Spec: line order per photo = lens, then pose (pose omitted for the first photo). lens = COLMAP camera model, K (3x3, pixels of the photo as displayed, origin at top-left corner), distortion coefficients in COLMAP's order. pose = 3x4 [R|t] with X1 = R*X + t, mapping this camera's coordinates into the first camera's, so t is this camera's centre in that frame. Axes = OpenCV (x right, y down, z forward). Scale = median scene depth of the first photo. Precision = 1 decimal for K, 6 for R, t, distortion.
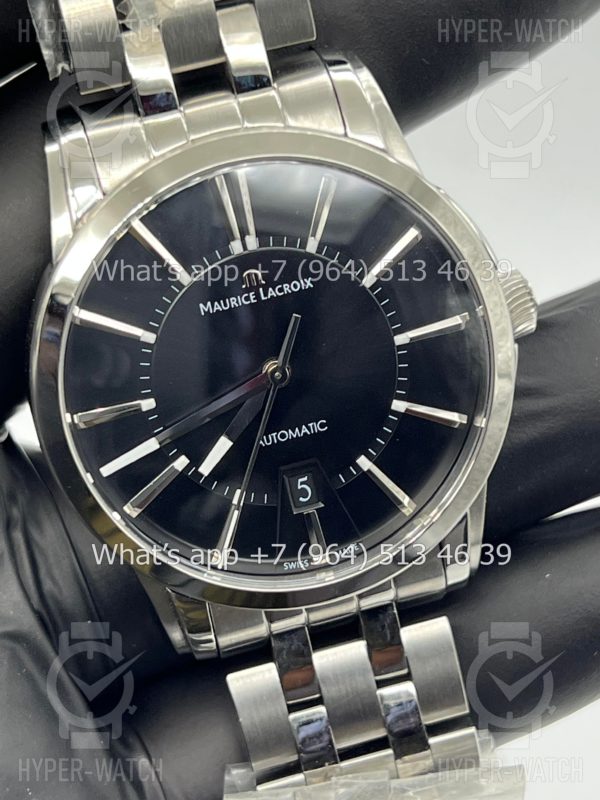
lens RADIAL K [[2101.4, 0, 302.1], [0, 2101.4, 396.9], [0, 0, 1]] dist [0.367032, 0.000000]
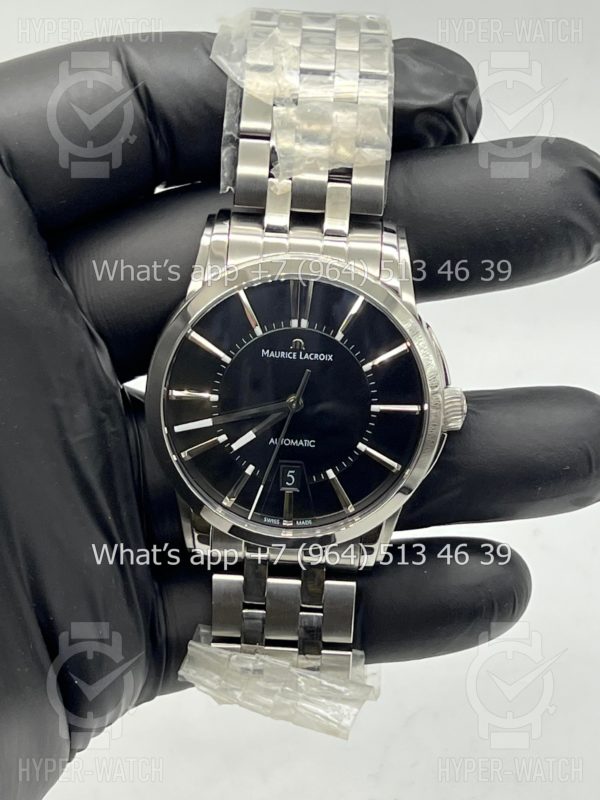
lens RADIAL K [[2101.4, 0, 293.4], [0, 2101.4, 403.4], [0, 0, 1]] dist [0.367032, 0.000000]
pose [[0.944343, 0.312616, -0.102414, 0.152234], [-0.310492, 0.949876, 0.036472, -0.070462], [0.108683, -0.002643, 0.994073, -0.611582]]
